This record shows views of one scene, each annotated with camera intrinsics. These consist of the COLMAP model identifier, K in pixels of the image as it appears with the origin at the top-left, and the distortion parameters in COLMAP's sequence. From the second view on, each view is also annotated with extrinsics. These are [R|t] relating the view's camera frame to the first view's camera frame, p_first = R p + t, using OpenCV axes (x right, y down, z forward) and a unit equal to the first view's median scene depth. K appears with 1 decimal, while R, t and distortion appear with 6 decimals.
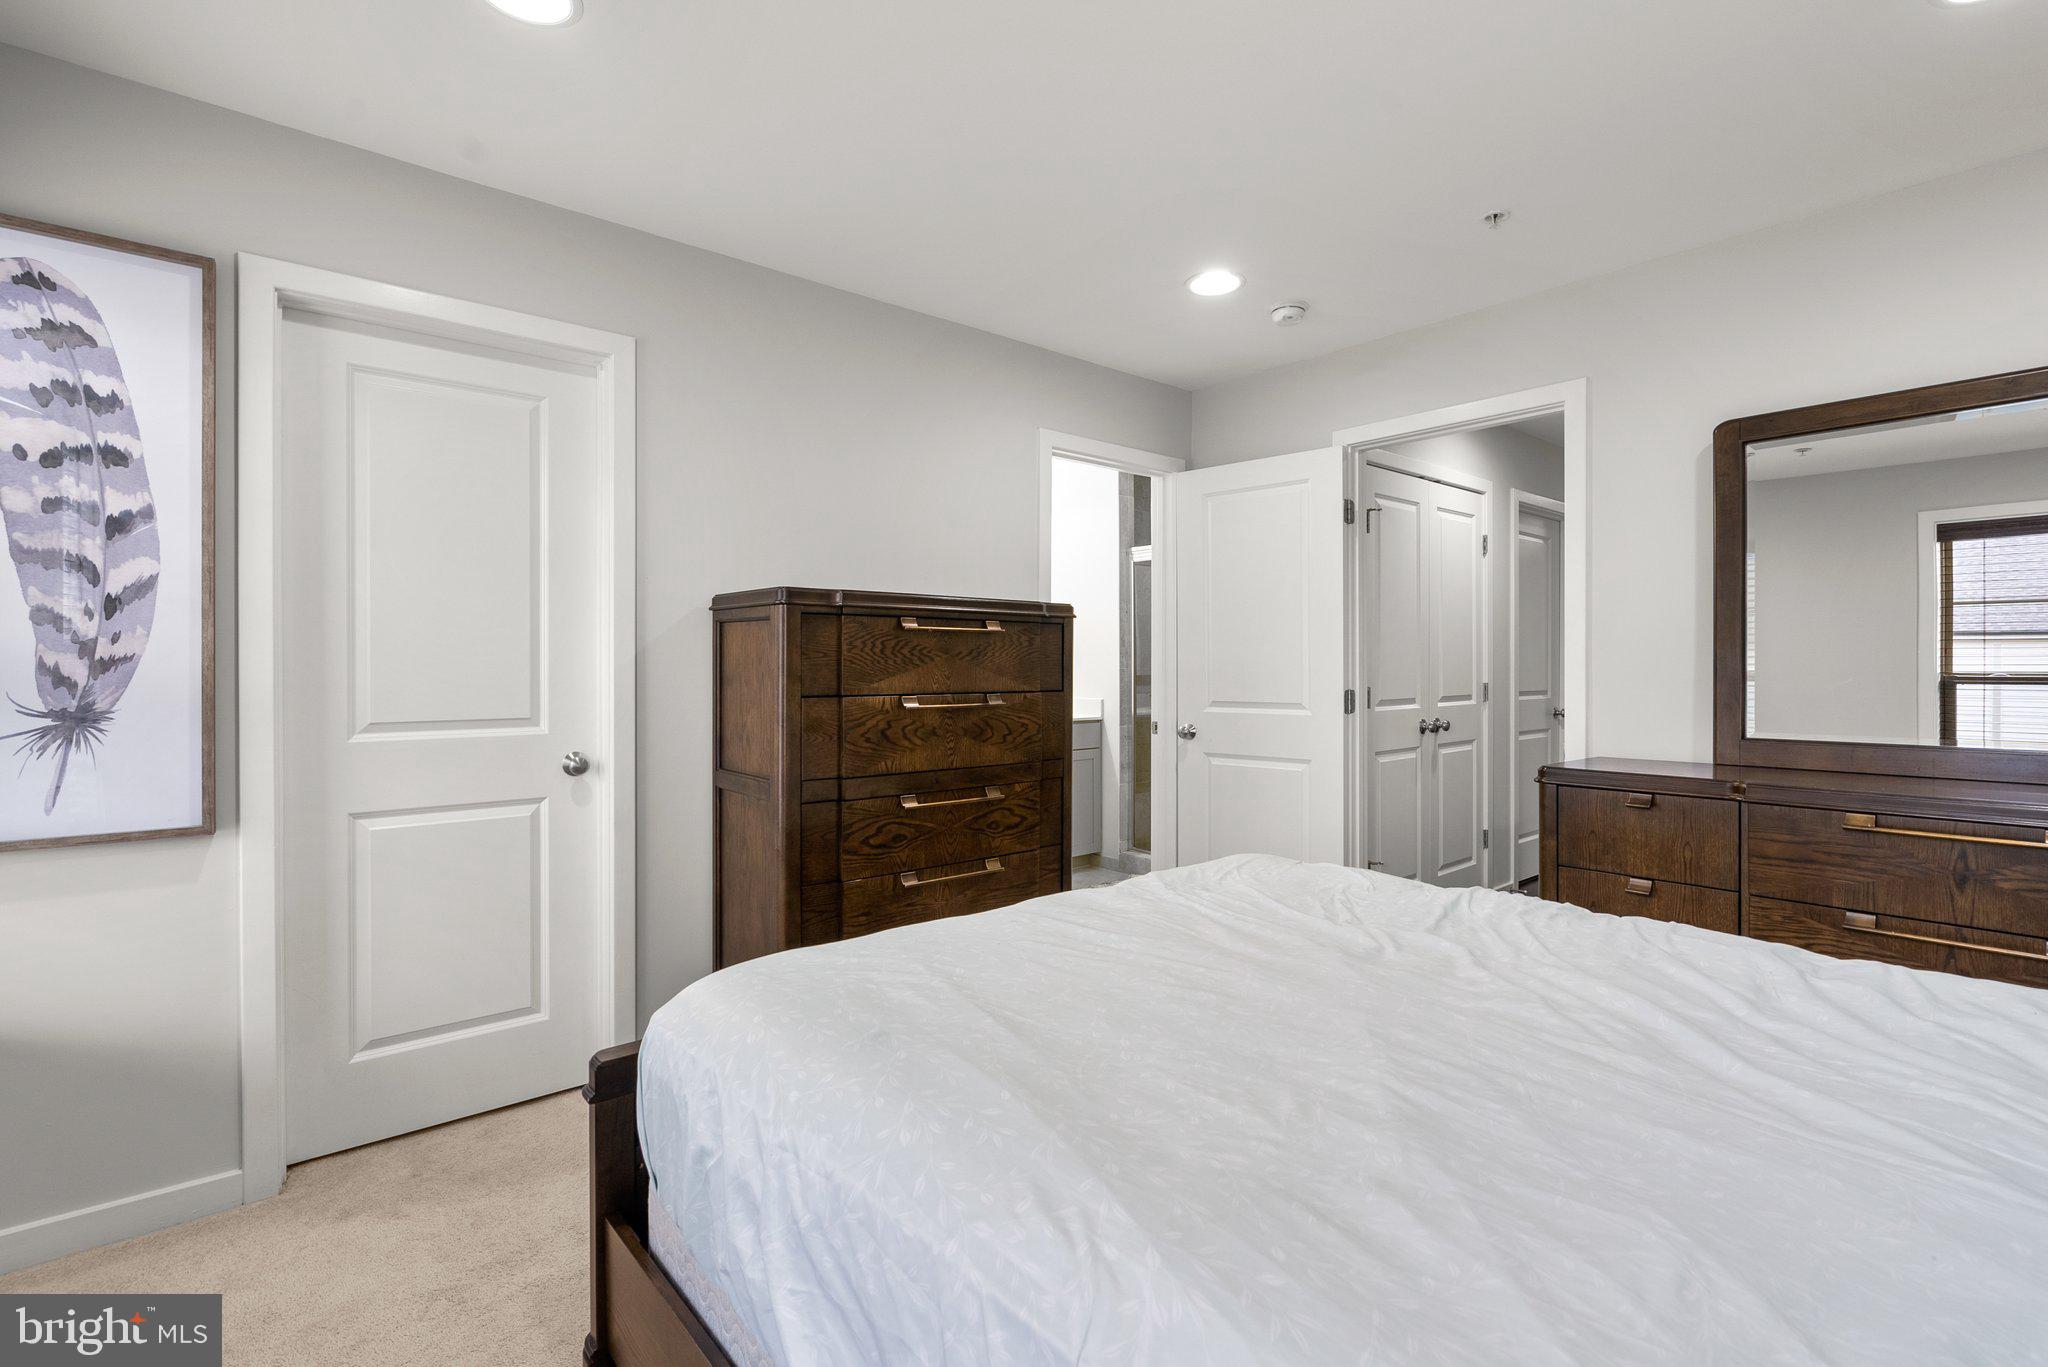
lens RADIAL K [[840.5, 0, 966.5], [0, 840.5, 671.8], [0, 0, 1]] dist [-0.000873, 0.000055]
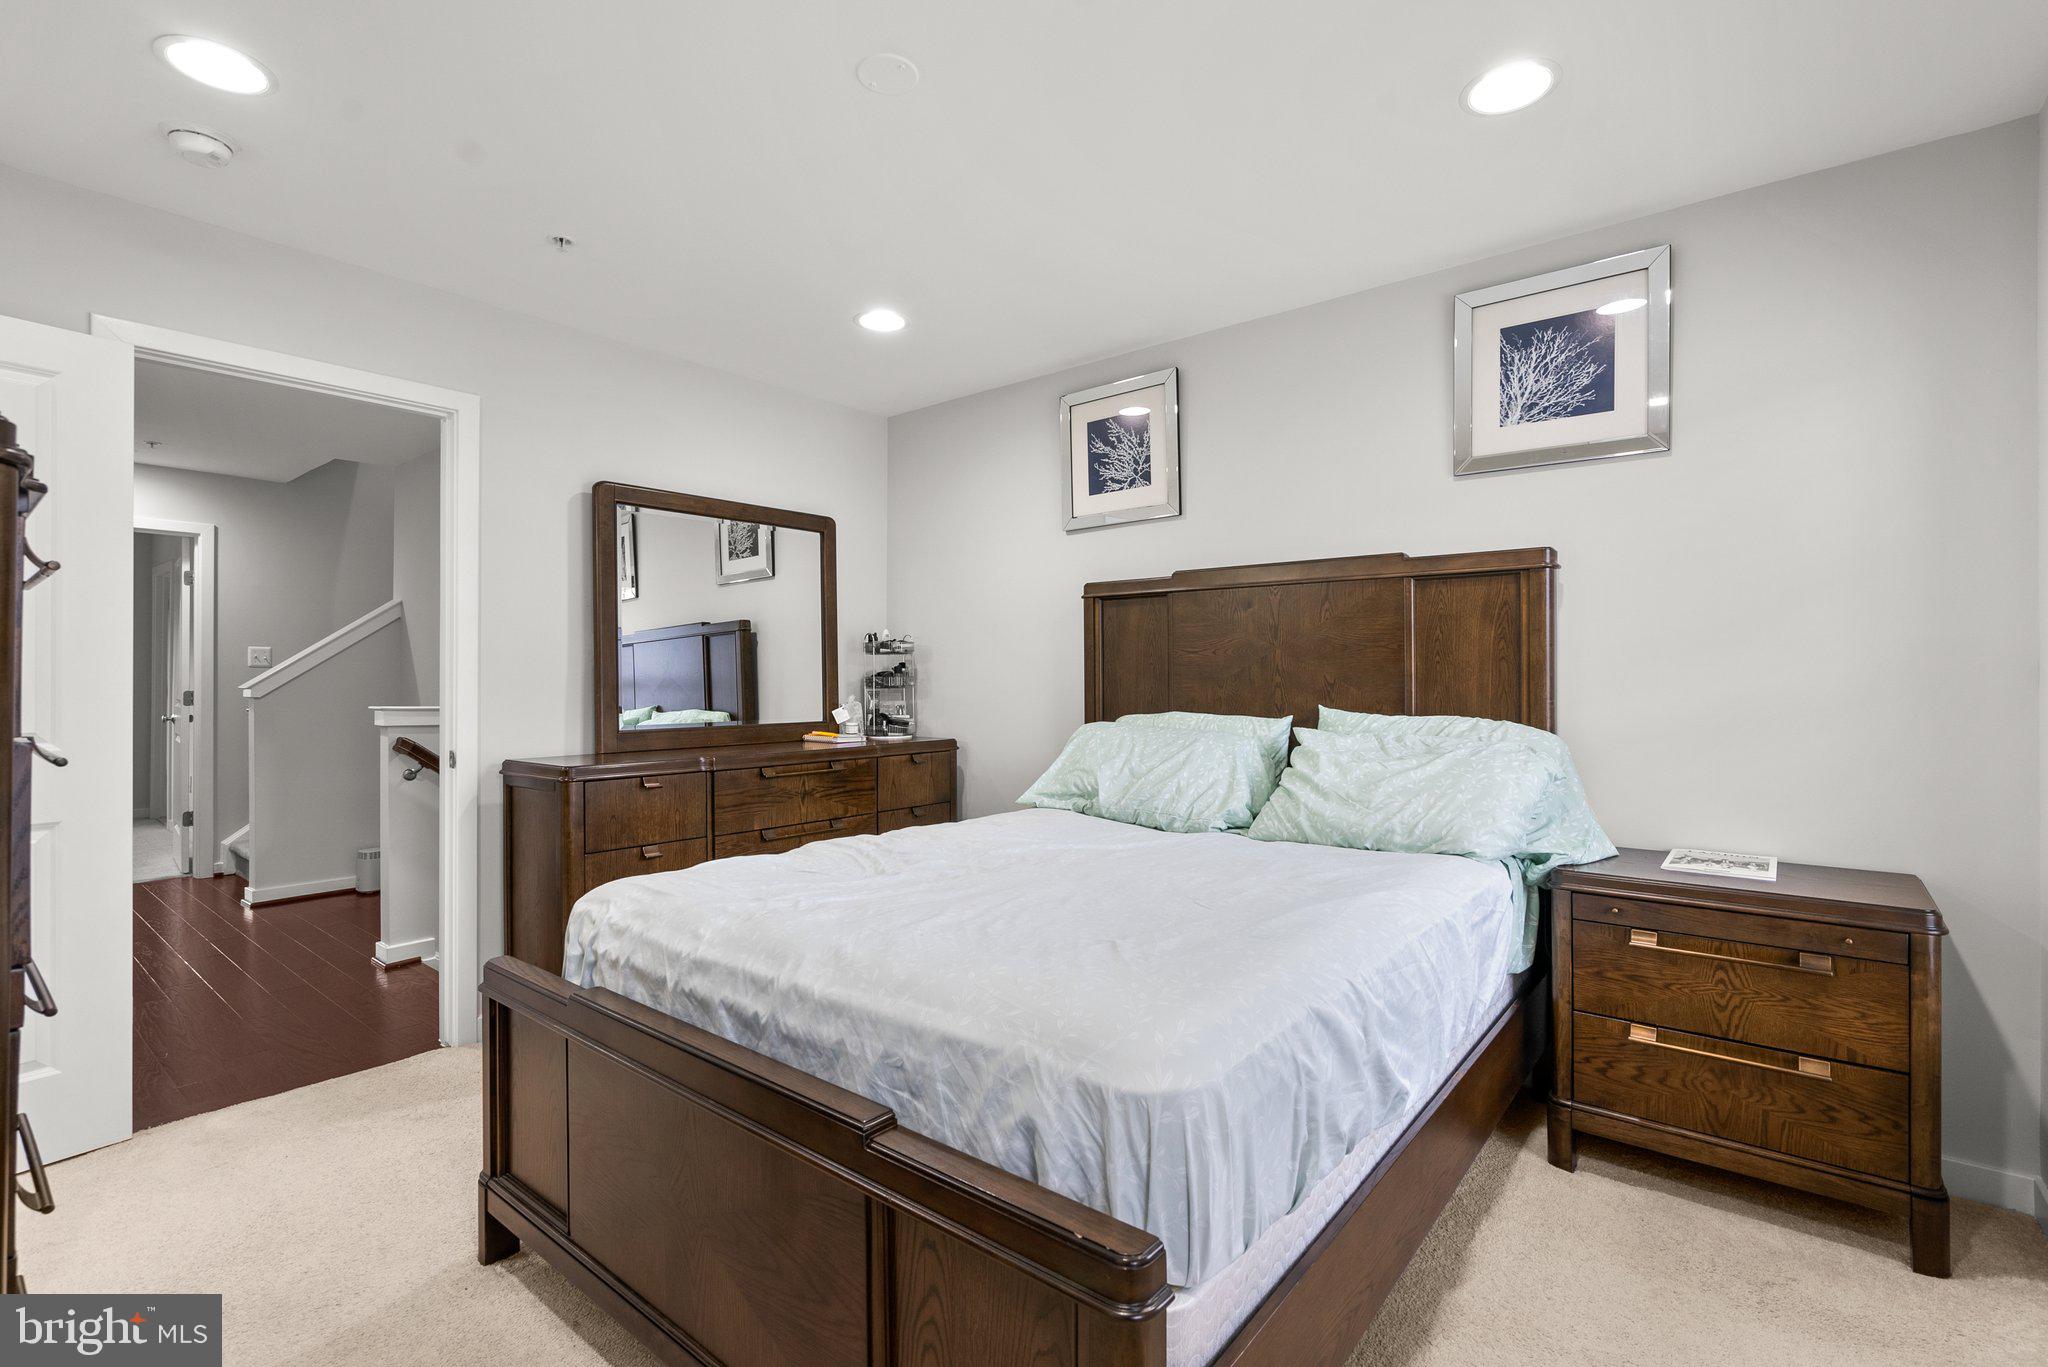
lens RADIAL K [[928.0, 0, 1024.0], [0, 928.0, 683.5], [0, 0, 1]] dist [-0.004816, 0.000207]
pose [[-0.148159, -0.004342, 0.988954, -0.575047], [0.000804, 0.999990, 0.004510, 0.000014], [-0.988963, 0.001464, -0.148154, 0.589603]]
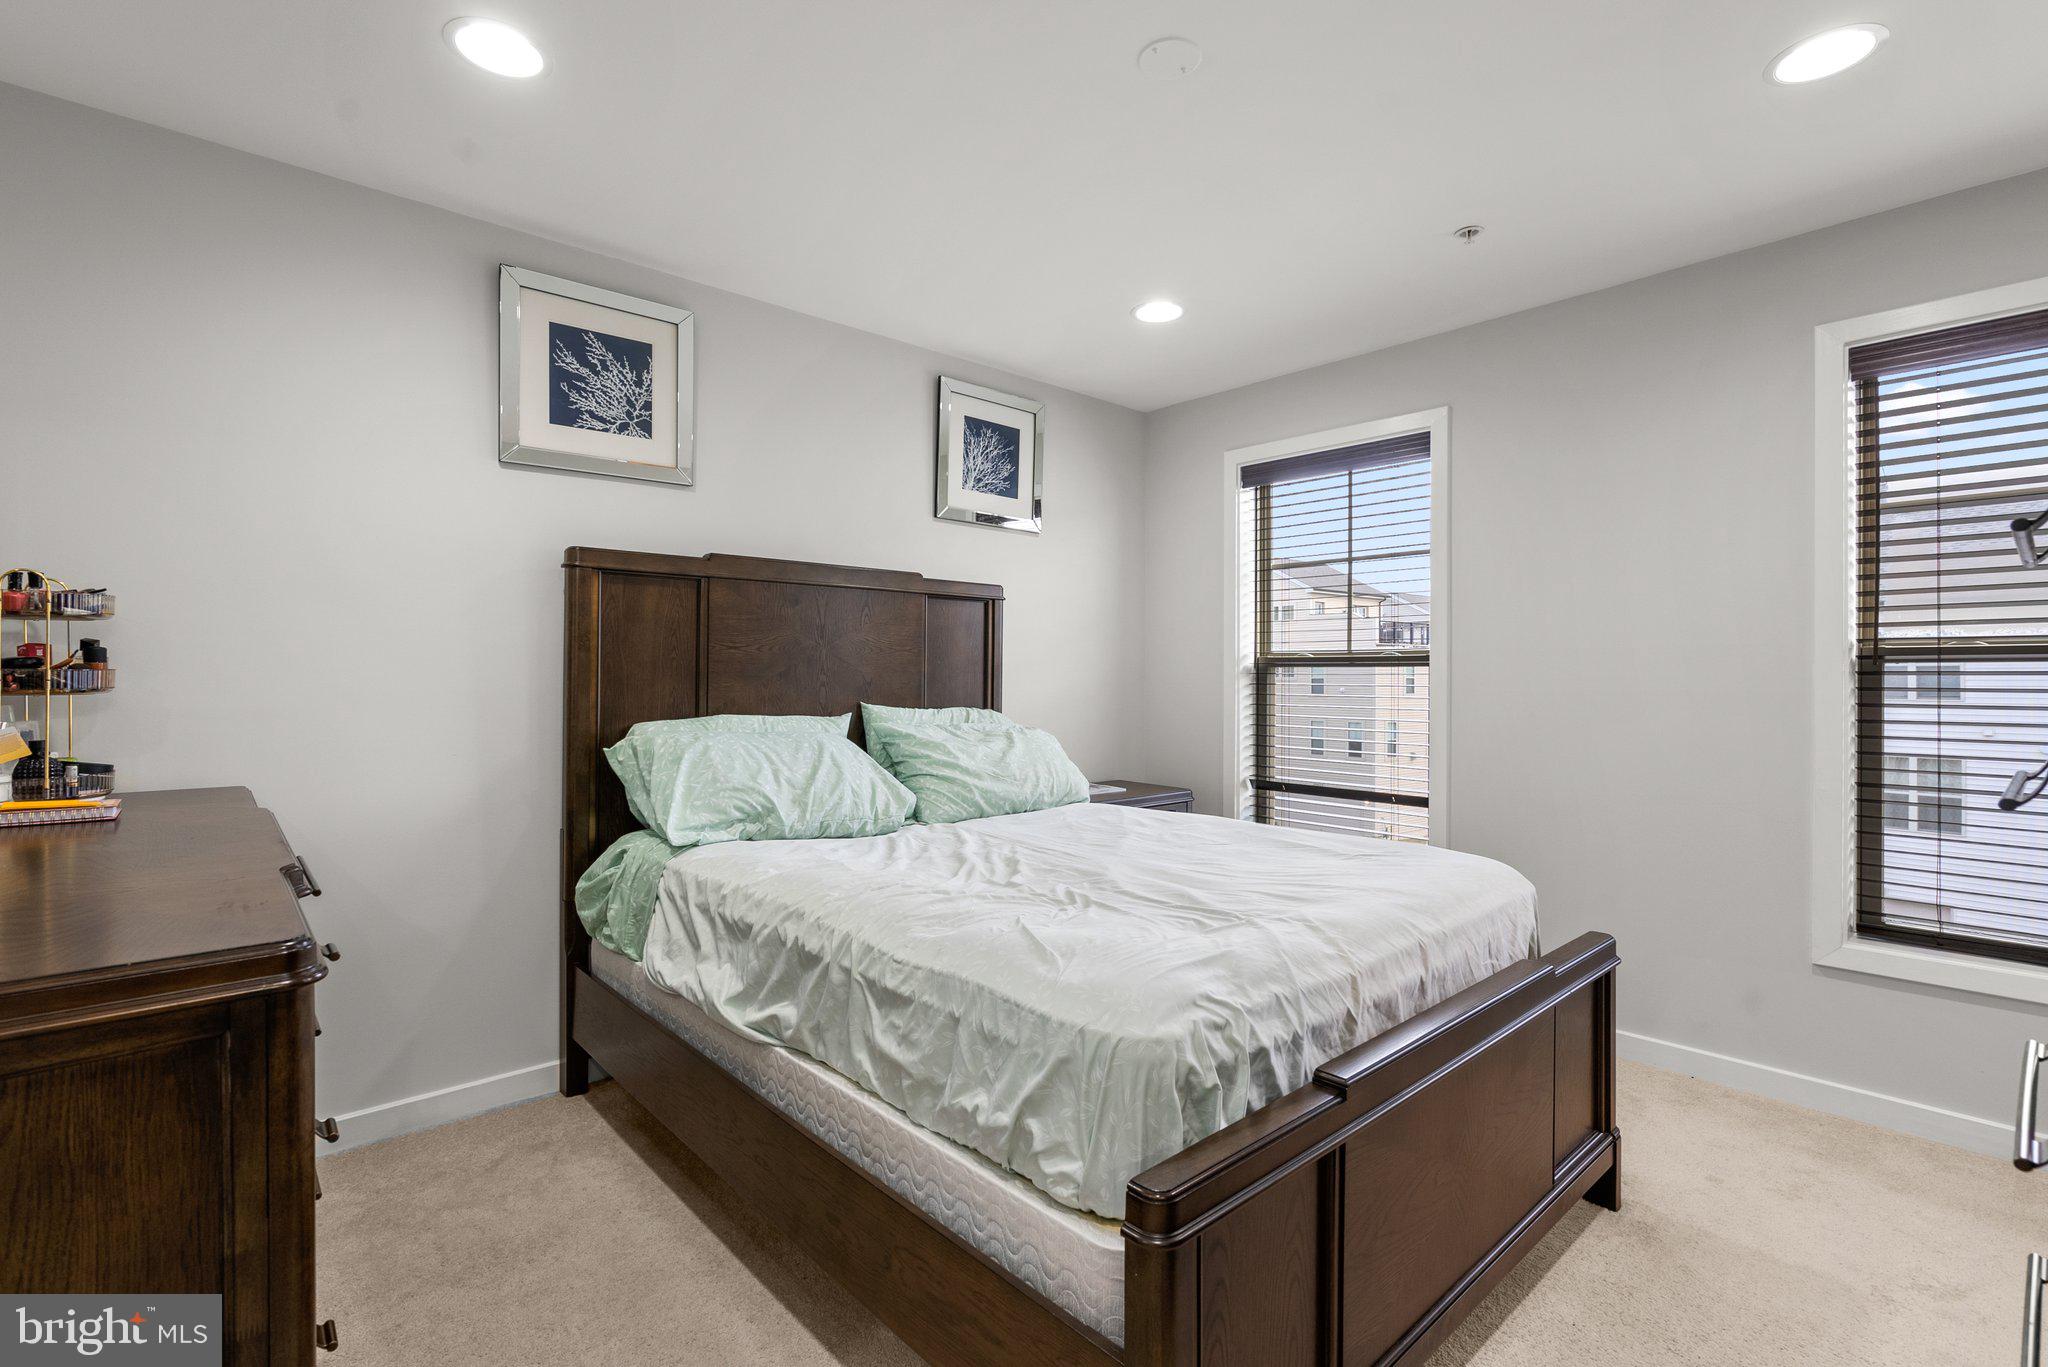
lens RADIAL K [[928.0, 0, 1024.0], [0, 928.0, 683.5], [0, 0, 1]] dist [-0.004816, 0.000207]
pose [[-0.999883, -0.007679, 0.013236, -0.307186], [-0.007543, 0.999919, 0.010239, -0.002127], [-0.013313, 0.010138, -0.999860, 0.814942]]
